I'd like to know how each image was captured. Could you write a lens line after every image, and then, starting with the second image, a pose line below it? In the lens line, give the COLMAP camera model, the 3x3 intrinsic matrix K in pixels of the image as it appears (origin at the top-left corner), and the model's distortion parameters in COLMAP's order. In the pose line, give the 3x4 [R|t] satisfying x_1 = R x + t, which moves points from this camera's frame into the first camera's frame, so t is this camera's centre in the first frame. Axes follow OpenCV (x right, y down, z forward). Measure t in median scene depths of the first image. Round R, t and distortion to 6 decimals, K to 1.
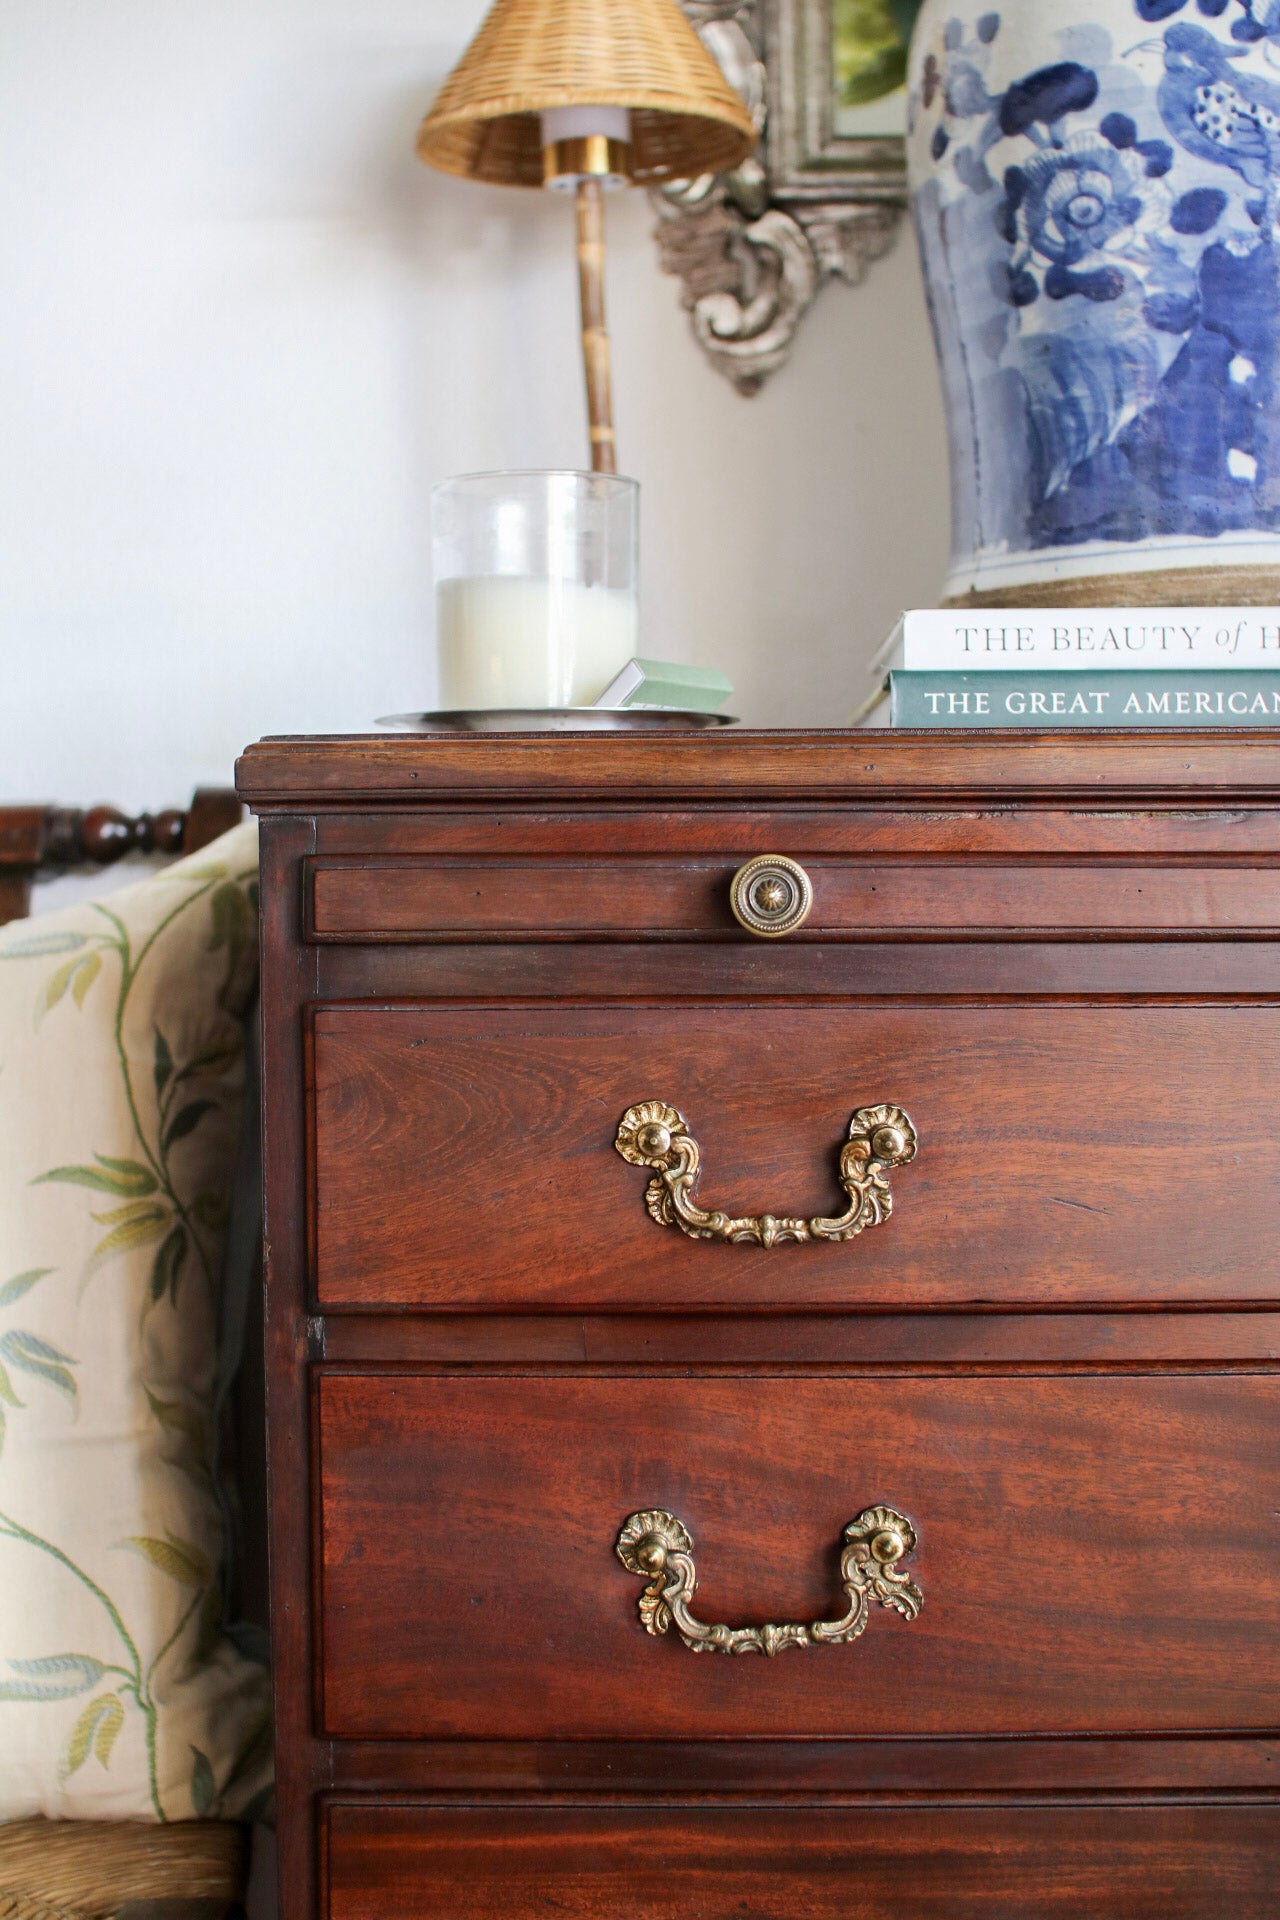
lens RADIAL K [[2678.7, 0, 631.8], [0, 2678.7, 965.6], [0, 0, 1]] dist [-0.137961, 0.000000]
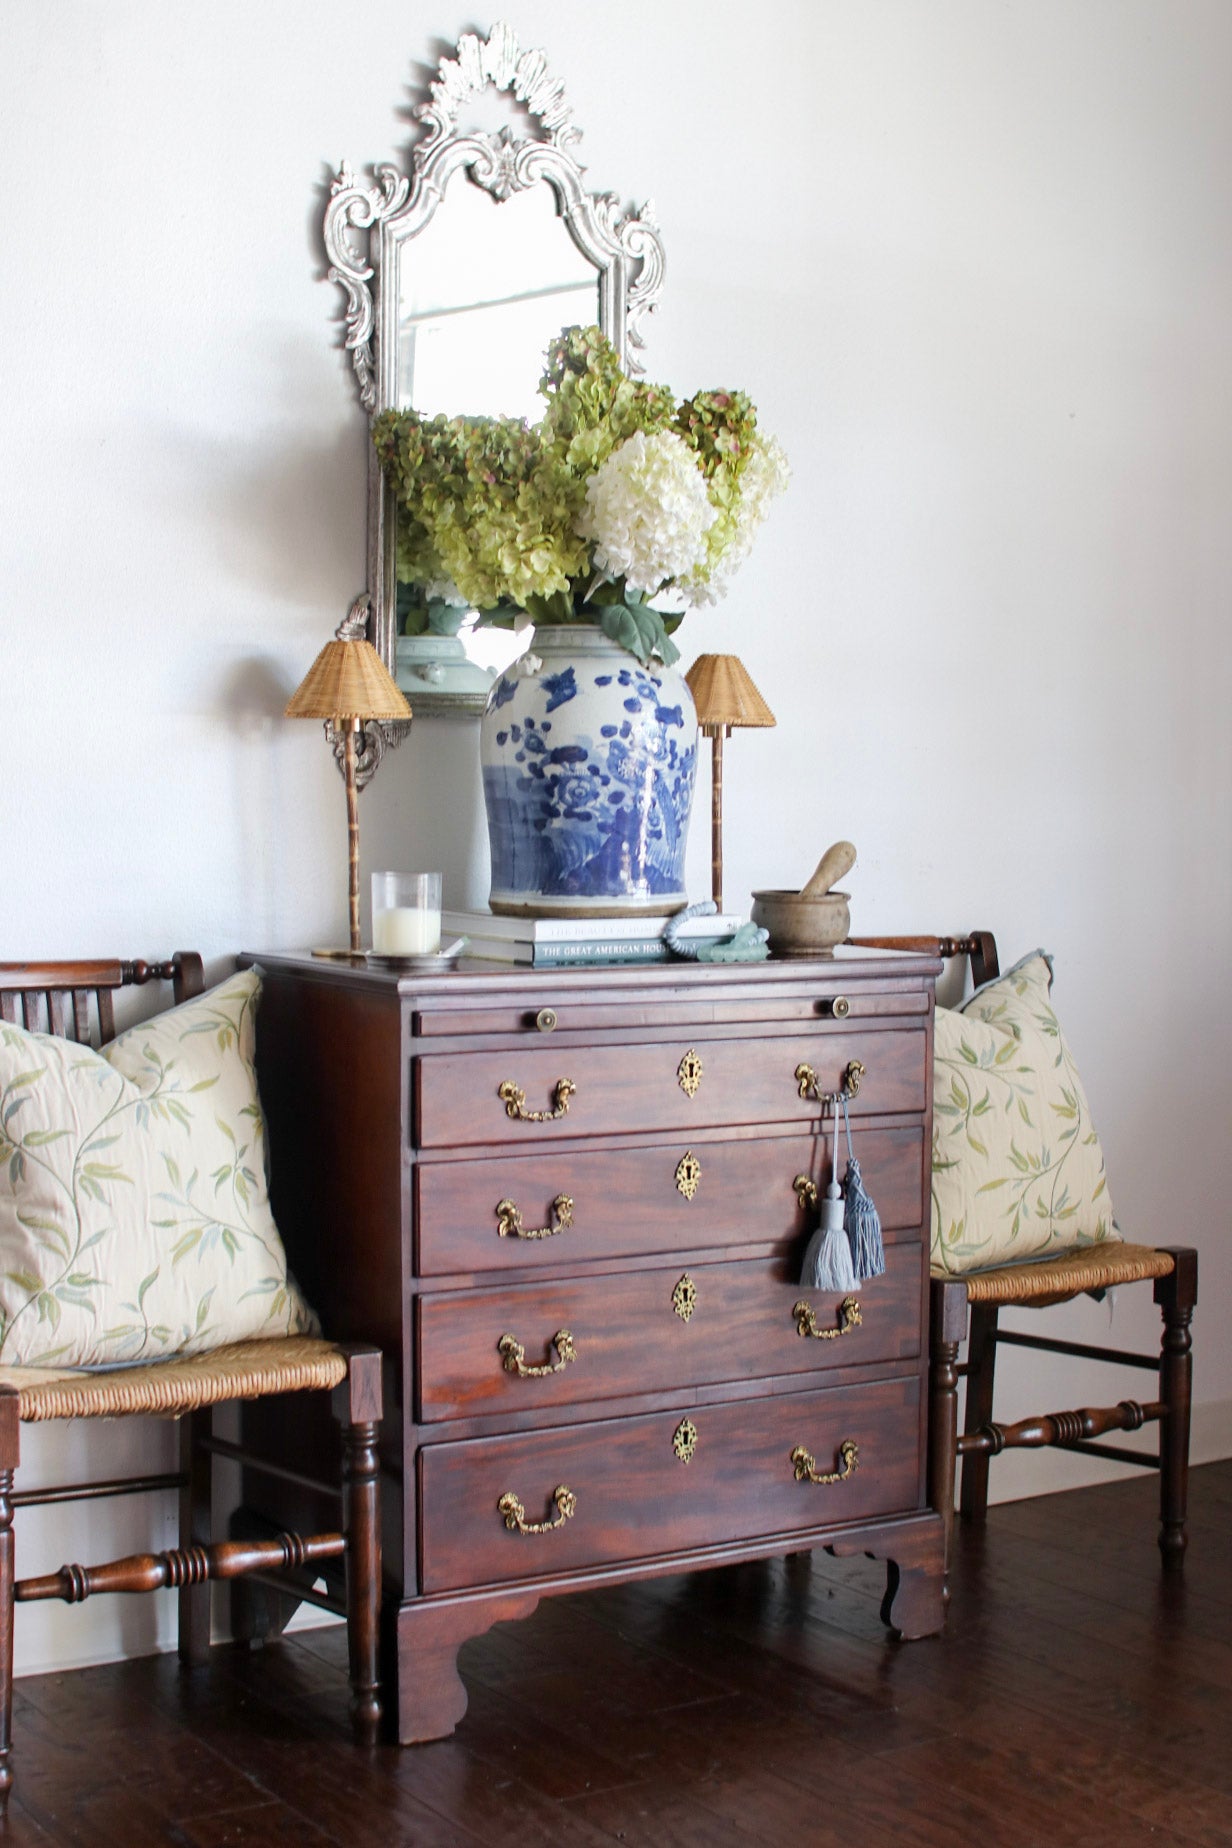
lens RADIAL K [[2633.8, 0, 577.2], [0, 2633.8, 943.1], [0, 0, 1]] dist [-0.138725, 0.000000]
pose [[0.838380, -0.020162, 0.544713, -1.597135], [-0.004013, 0.999060, 0.043156, -0.247072], [-0.545071, -0.038367, 0.837511, -1.699617]]
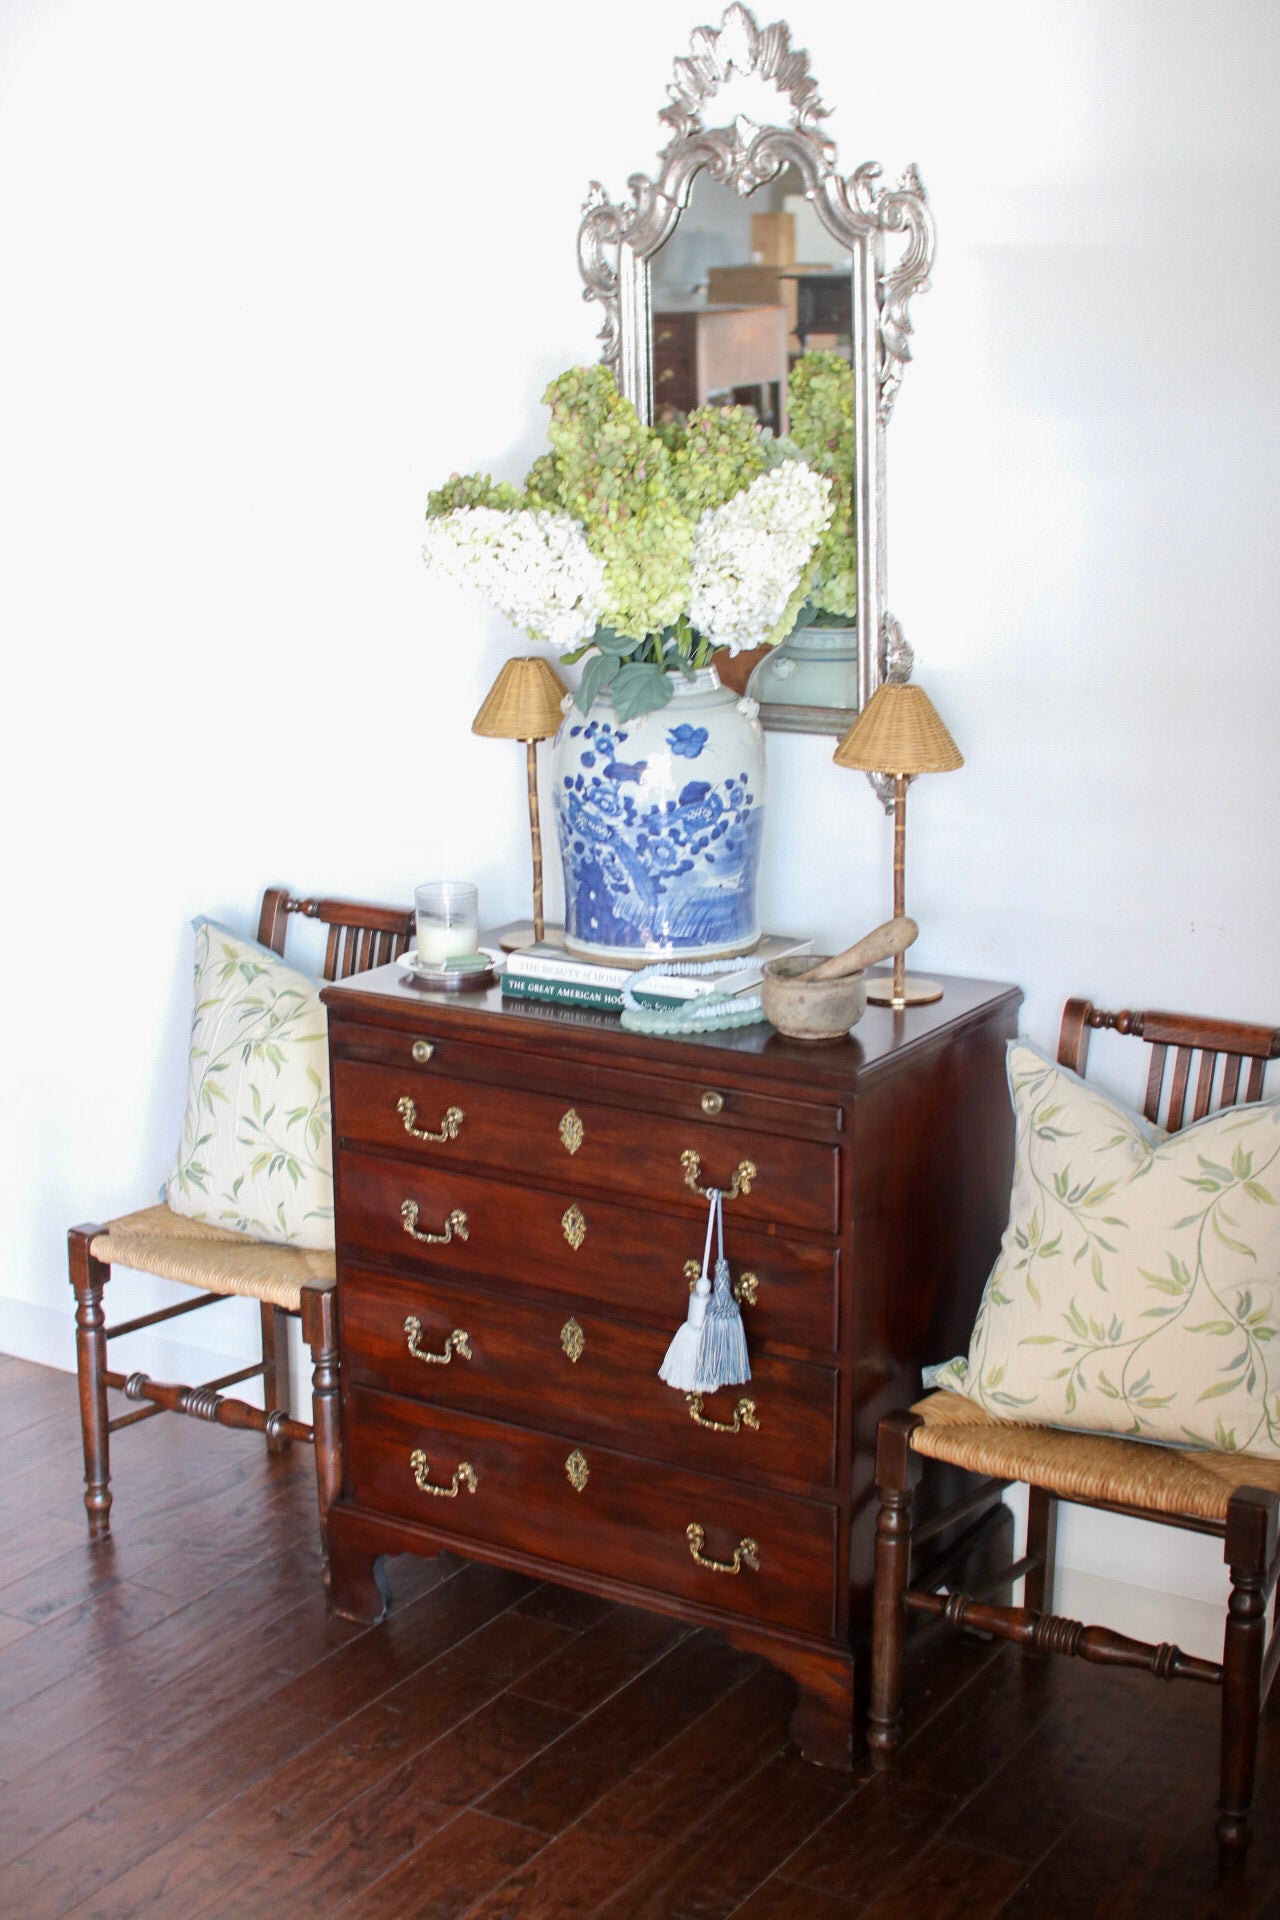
lens RADIAL K [[2678.7, 0, 626.8], [0, 2678.7, 970.5], [0, 0, 1]] dist [-0.137961, 0.000000]
pose [[0.858533, 0.122638, -0.497877, 1.945411], [-0.006031, 0.973325, 0.229351, -0.902863], [0.512723, -0.193903, 0.836371, -1.789491]]
